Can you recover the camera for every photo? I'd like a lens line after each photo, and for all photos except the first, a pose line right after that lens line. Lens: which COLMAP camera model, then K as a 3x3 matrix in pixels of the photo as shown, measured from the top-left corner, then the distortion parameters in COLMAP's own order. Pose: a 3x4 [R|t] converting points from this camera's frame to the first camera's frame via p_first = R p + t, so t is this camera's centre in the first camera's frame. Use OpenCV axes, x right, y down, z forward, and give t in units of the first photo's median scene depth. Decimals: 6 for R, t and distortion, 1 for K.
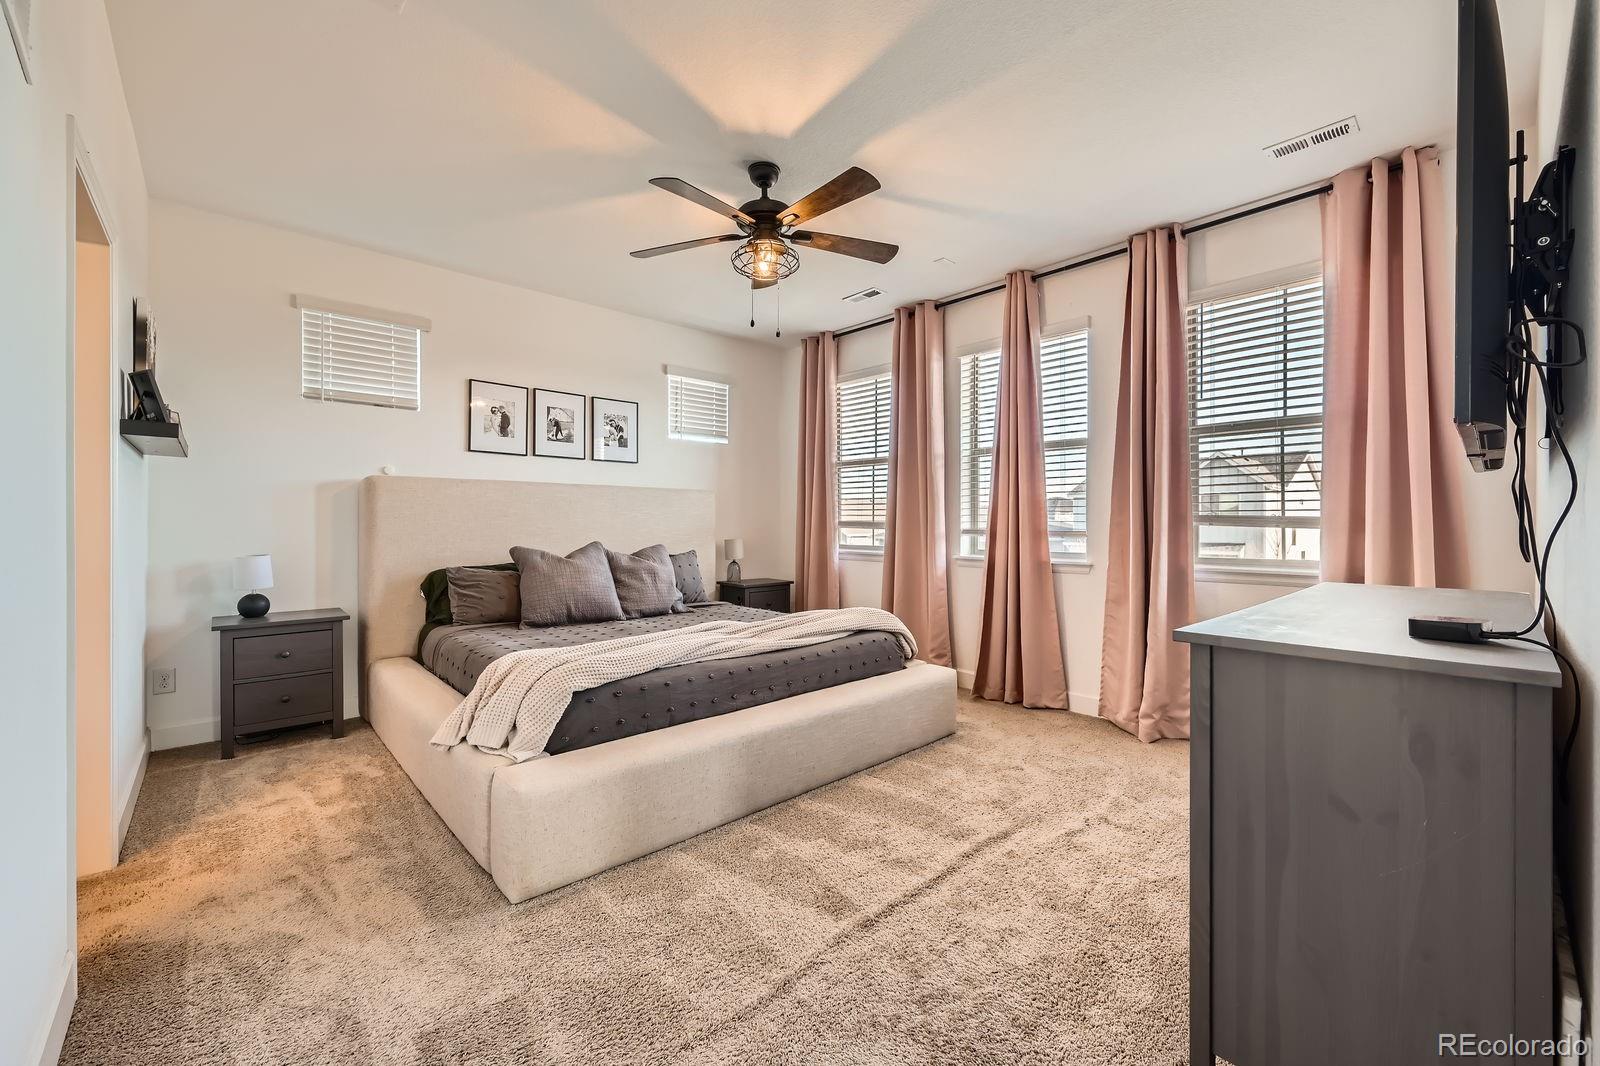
lens RADIAL K [[637.1, 0, 798.4], [0, 637.1, 527.2], [0, 0, 1]] dist [-0.001925, -0.000164]
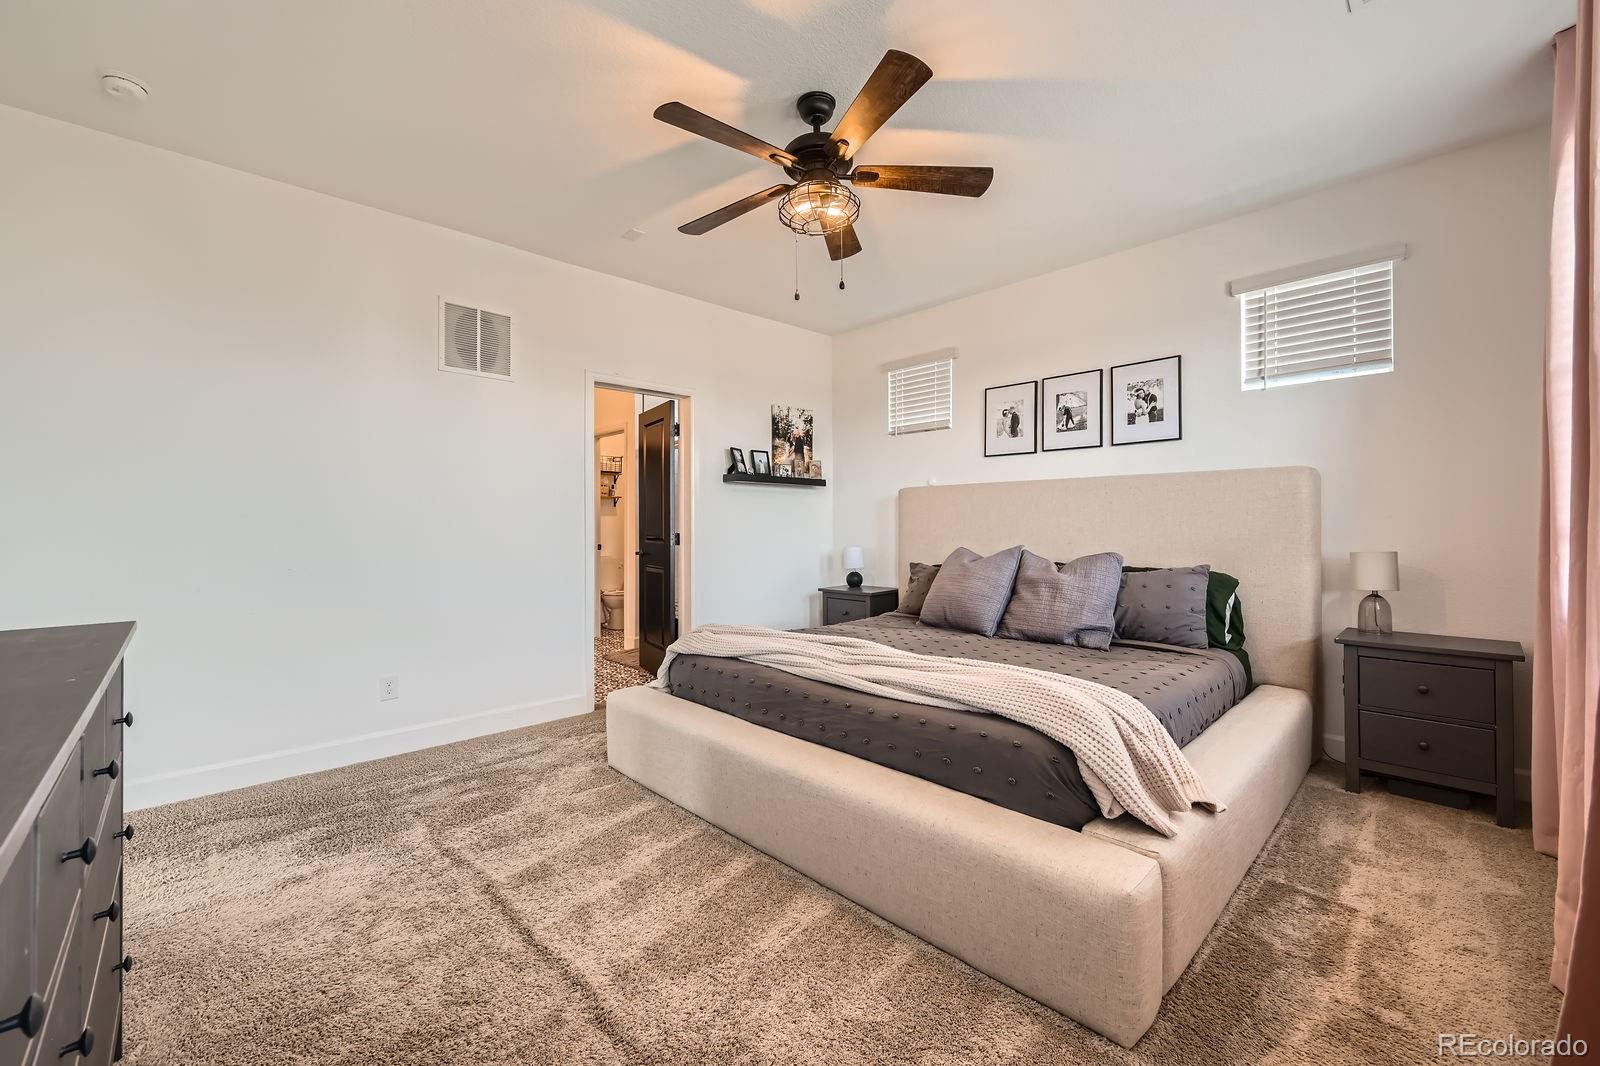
lens RADIAL K [[637.1, 0, 798.8], [0, 637.1, 527.6], [0, 0, 1]] dist [-0.001925, -0.000164]
pose [[0.022082, 0.000948, -0.999756, 0.514223], [-0.003276, 0.999994, 0.000876, -0.001431], [0.999751, 0.003256, 0.022085, 0.636344]]
